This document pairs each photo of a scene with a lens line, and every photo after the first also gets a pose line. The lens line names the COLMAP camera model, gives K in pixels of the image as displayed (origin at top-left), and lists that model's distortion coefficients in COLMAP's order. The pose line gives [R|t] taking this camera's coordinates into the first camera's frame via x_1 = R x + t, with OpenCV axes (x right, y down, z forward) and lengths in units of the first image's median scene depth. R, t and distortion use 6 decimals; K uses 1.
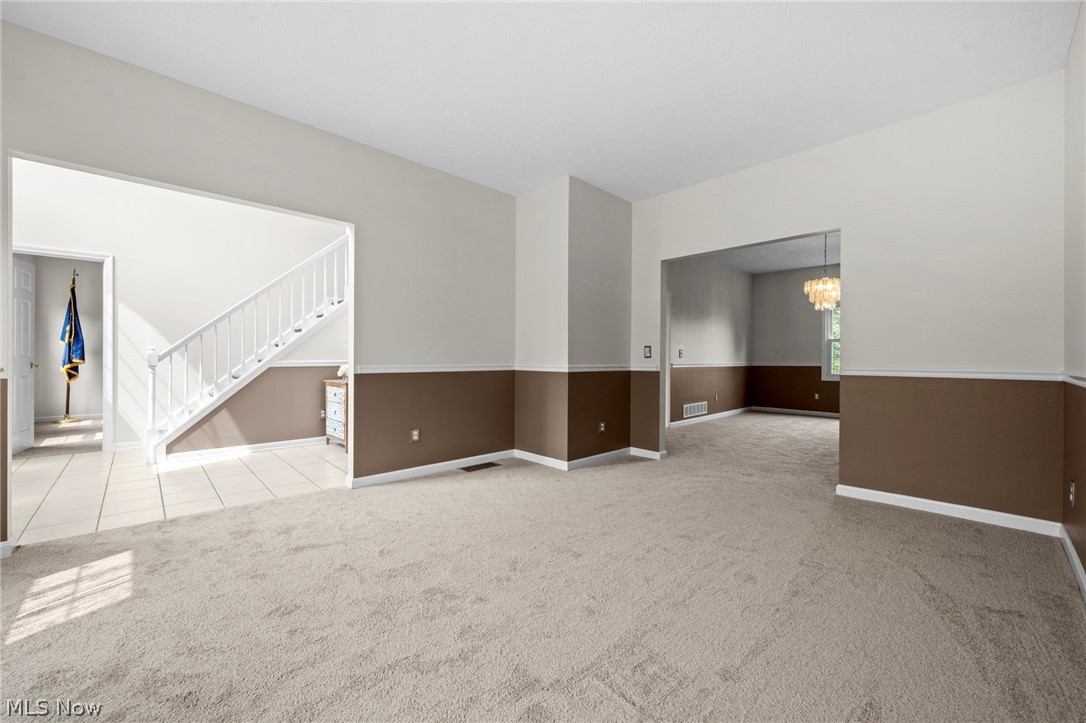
lens RADIAL K [[431.4, 0, 543.5], [0, 431.4, 359.0], [0, 0, 1]] dist [-0.002469, -0.000046]
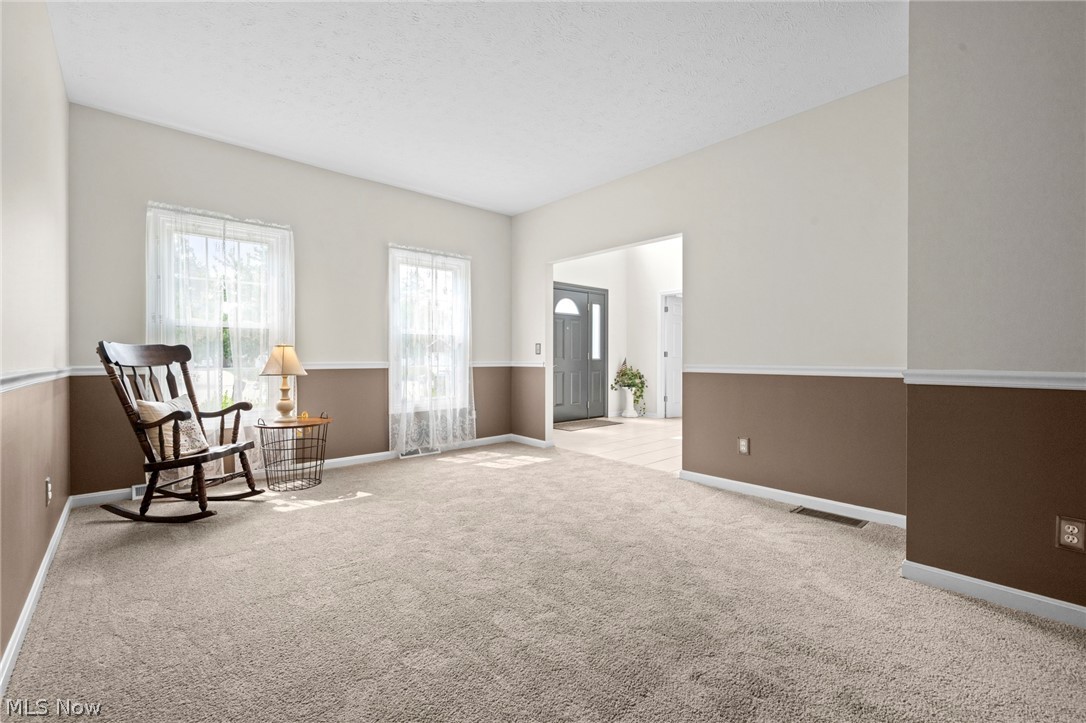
lens RADIAL K [[467.5, 0, 543.7], [0, 467.5, 361.1], [0, 0, 1]] dist [0.001055, -0.000402]
pose [[-0.021171, 0.007907, -0.999745, 1.194268], [-0.006716, 0.999945, 0.008051, -0.001397], [0.999753, 0.006884, -0.021117, 1.105454]]
